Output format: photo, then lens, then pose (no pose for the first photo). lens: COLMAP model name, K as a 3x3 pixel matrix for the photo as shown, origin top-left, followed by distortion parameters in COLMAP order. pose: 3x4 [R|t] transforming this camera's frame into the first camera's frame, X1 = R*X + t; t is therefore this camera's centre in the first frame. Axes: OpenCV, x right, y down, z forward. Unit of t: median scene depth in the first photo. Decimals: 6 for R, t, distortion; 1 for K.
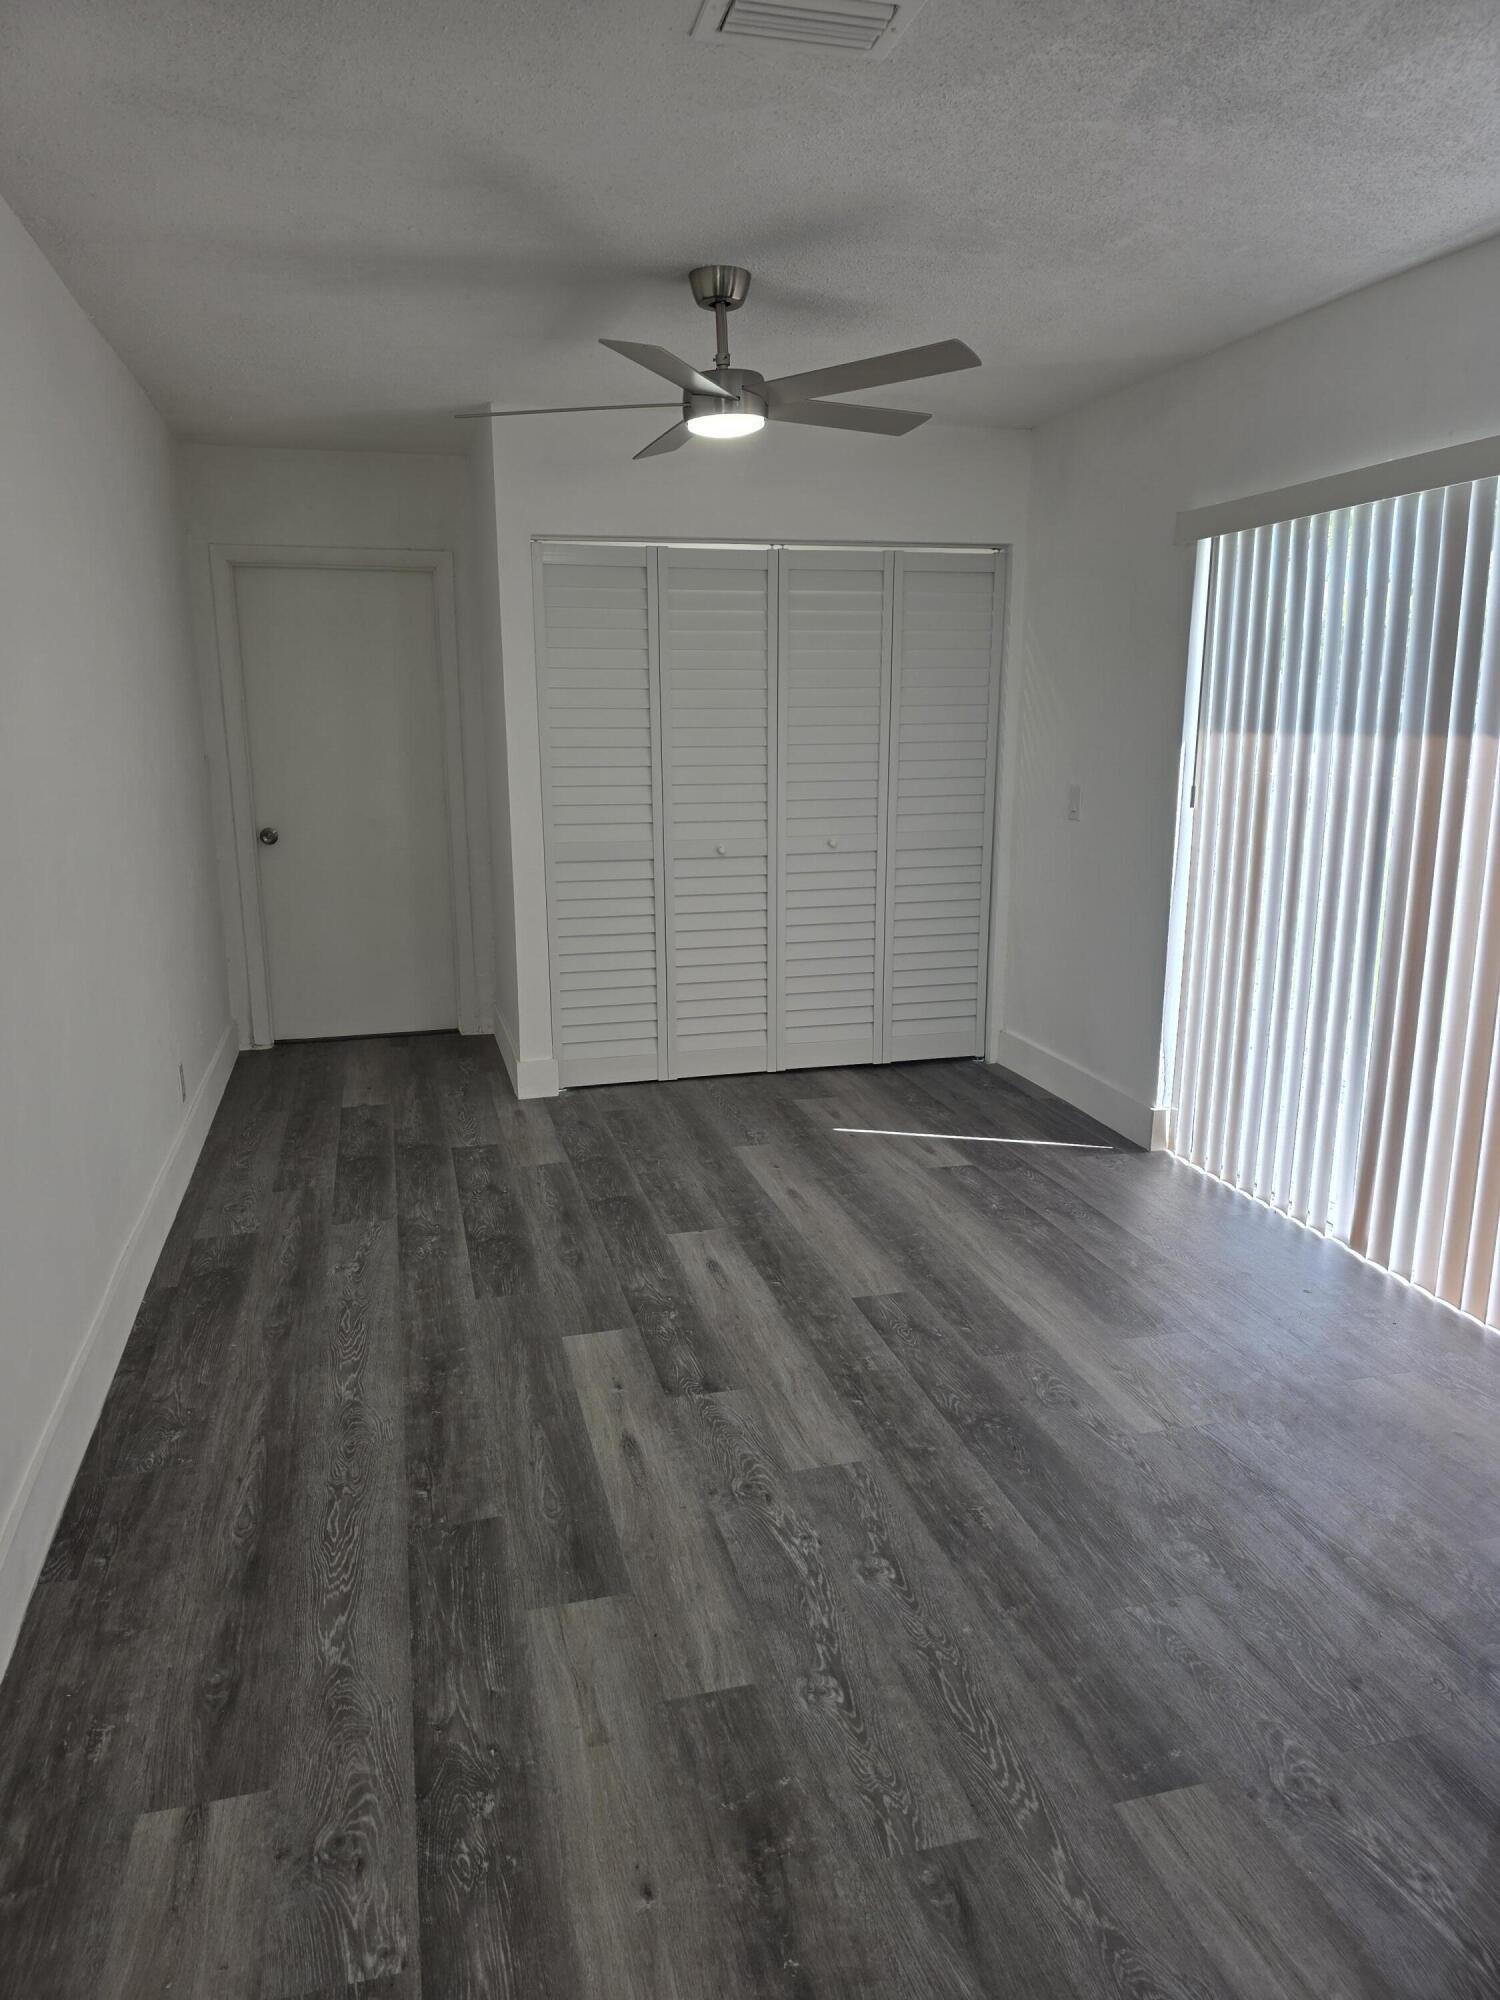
lens RADIAL K [[1357.3, 0, 755.7], [0, 1357.3, 995.0], [0, 0, 1]] dist [0.134554, -0.145946]
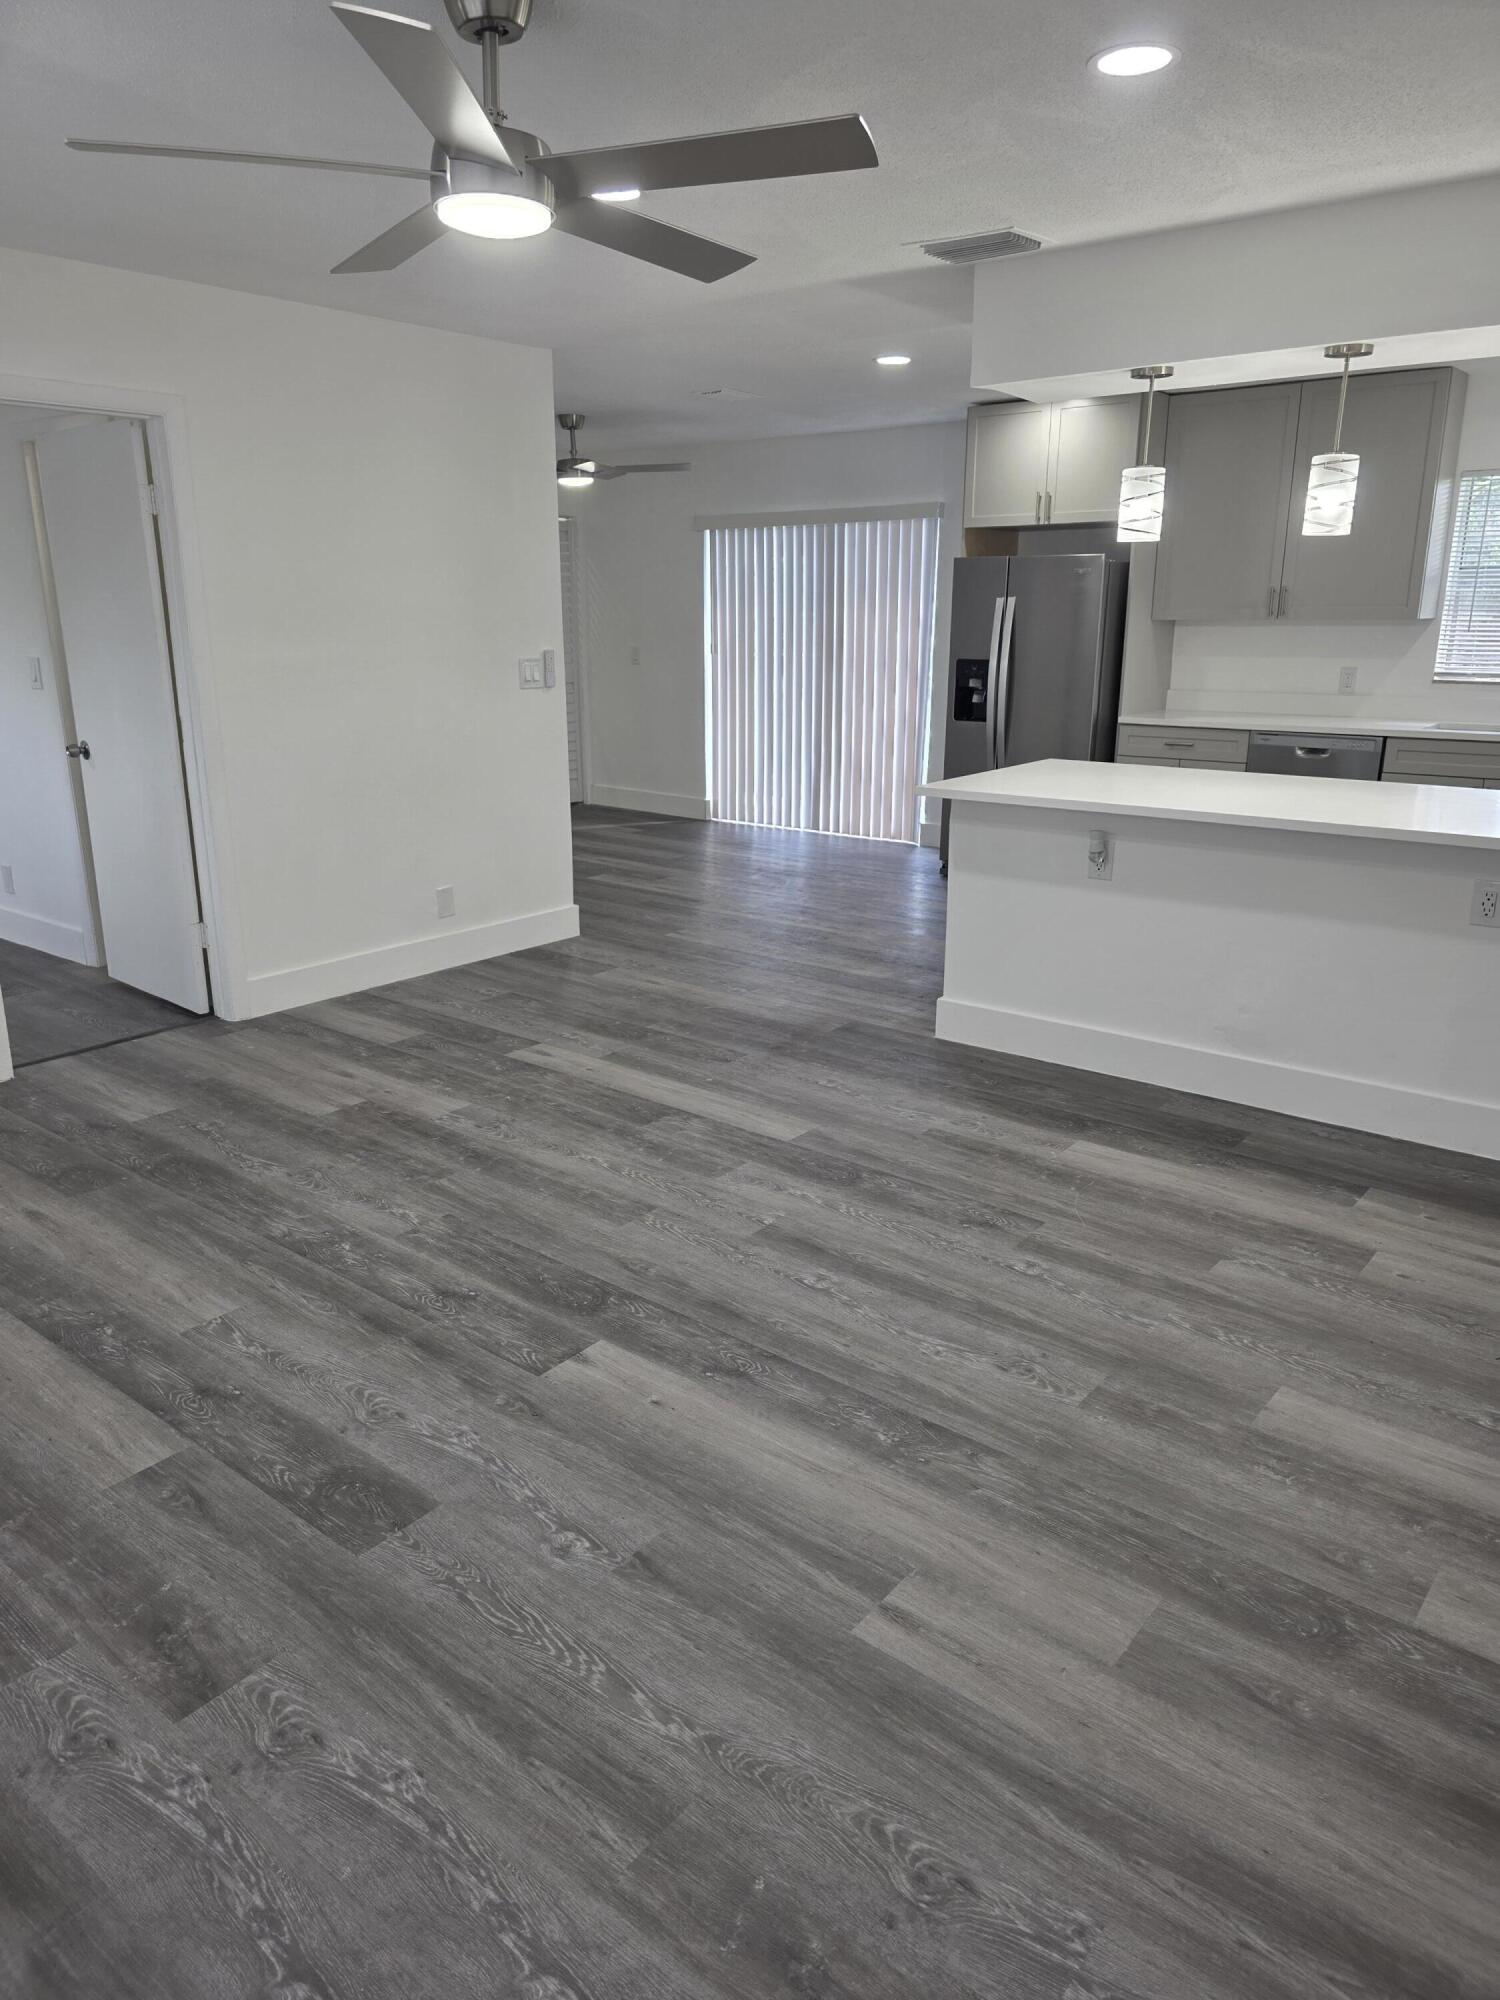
lens RADIAL K [[1337.2, 0, 755.8], [0, 1337.2, 1016.3], [0, 0, 1]] dist [0.079082, -0.085631]
pose [[0.805770, -0.177326, 0.565058, -1.393038], [0.126482, 0.983634, 0.128320, 0.247443], [-0.578564, -0.031926, 0.815012, -1.190802]]
